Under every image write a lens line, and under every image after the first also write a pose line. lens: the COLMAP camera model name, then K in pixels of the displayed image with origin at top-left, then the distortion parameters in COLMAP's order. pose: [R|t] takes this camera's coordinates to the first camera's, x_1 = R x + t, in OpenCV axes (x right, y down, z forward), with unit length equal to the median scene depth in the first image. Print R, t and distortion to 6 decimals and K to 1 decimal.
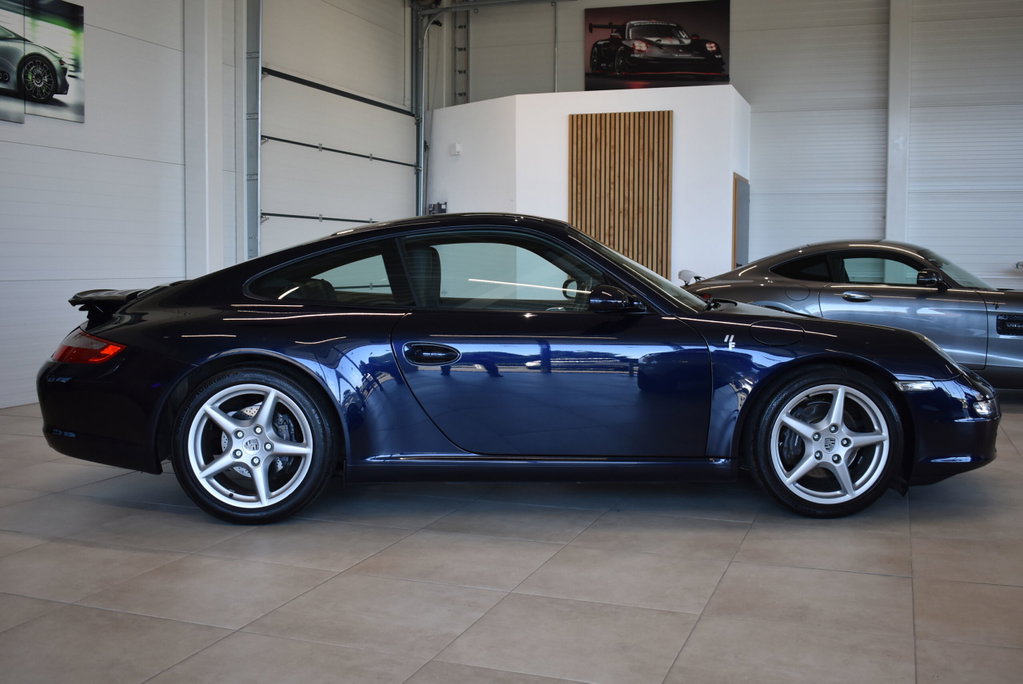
lens RADIAL K [[1043.0, 0, 511.5], [0, 1043.0, 342.0], [0, 0, 1]] dist [-0.074390, 0.002967]
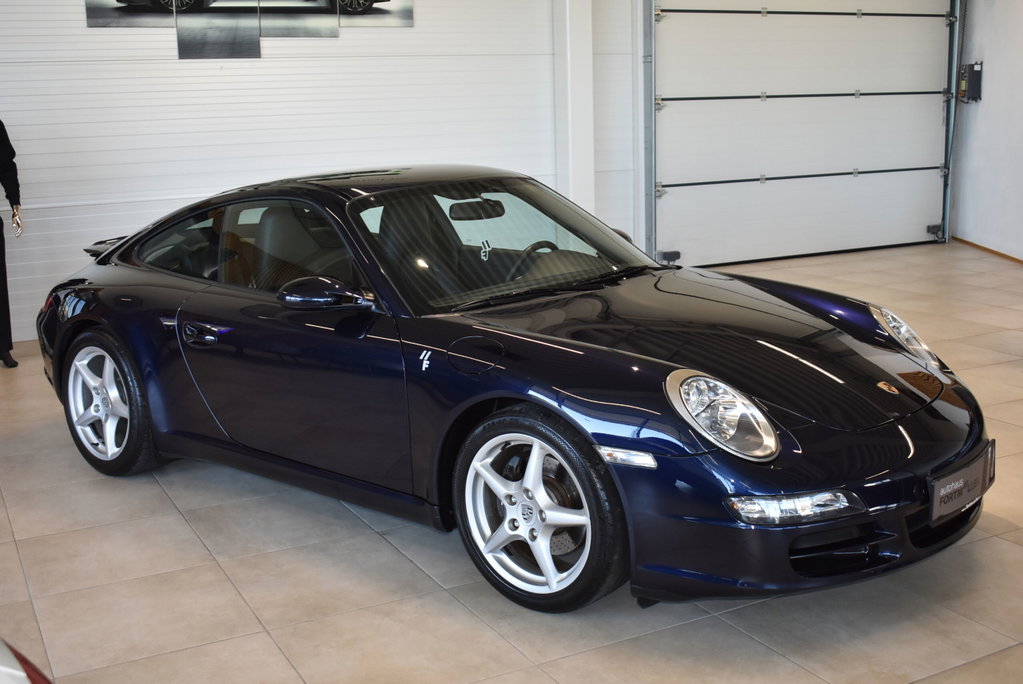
lens RADIAL K [[1139.4, 0, 511.5], [0, 1139.4, 342.0], [0, 0, 1]] dist [-0.043198, 0.007366]
pose [[0.741446, 0.114599, -0.661154, 0.444763], [-0.021762, 0.988897, 0.147002, -0.076080], [0.670659, -0.094606, 0.735708, 0.223143]]
